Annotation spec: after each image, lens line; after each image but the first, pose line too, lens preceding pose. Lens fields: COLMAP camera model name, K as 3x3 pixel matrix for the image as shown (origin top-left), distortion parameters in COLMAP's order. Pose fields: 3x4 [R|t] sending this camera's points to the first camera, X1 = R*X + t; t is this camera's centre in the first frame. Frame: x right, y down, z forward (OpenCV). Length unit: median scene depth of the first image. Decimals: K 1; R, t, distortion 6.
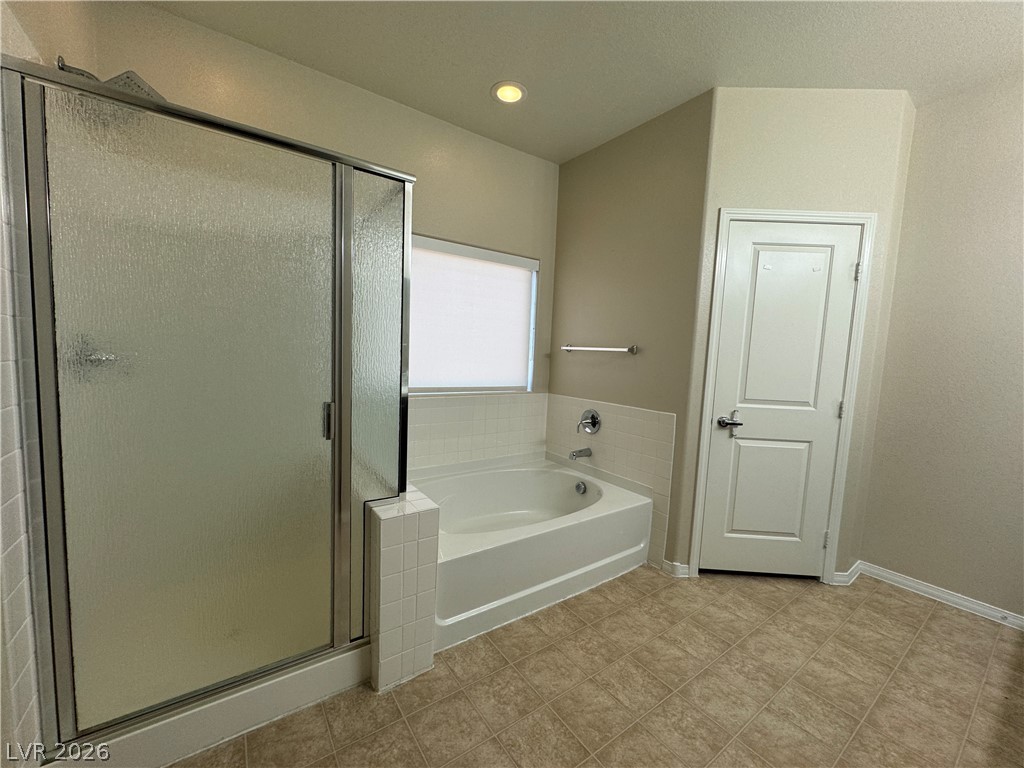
lens RADIAL K [[407.7, 0, 512.0], [0, 407.7, 384.0], [0, 0, 1]] dist [-0.002312, -0.000135]
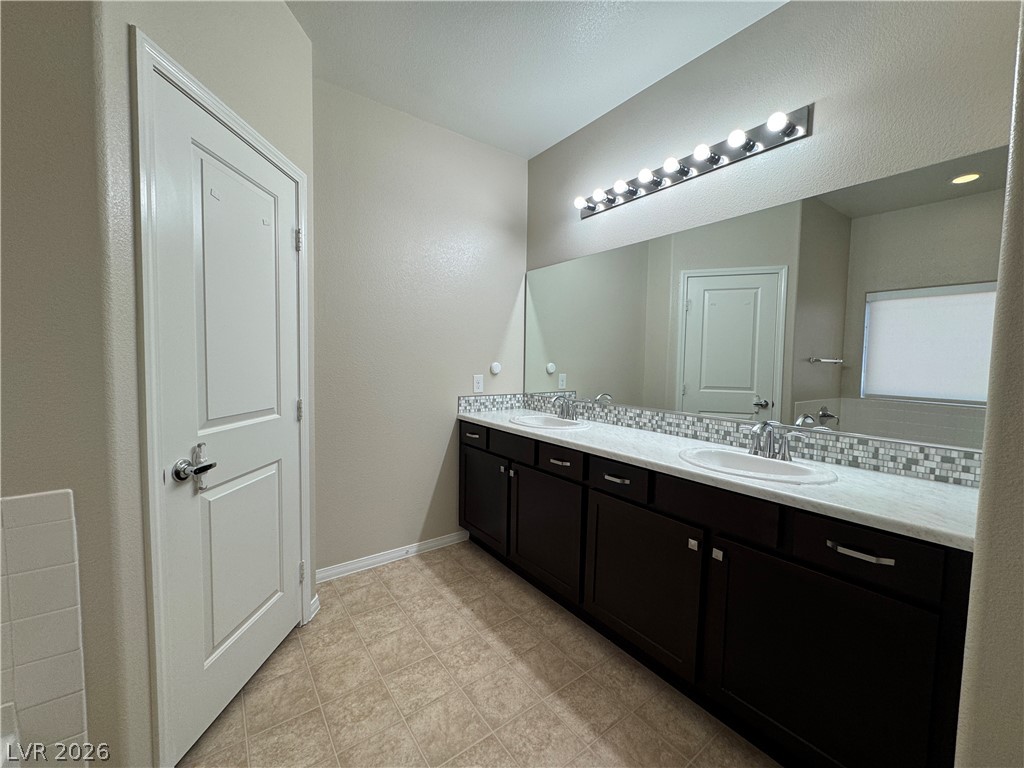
lens RADIAL K [[407.7, 0, 512.0], [0, 407.7, 384.0], [0, 0, 1]] dist [-0.002312, -0.000135]
pose [[-0.017031, -0.100645, 0.994777, 0.001001], [0.069040, 0.992428, 0.101589, -0.042237], [-0.997469, 0.070409, -0.009953, 0.578384]]
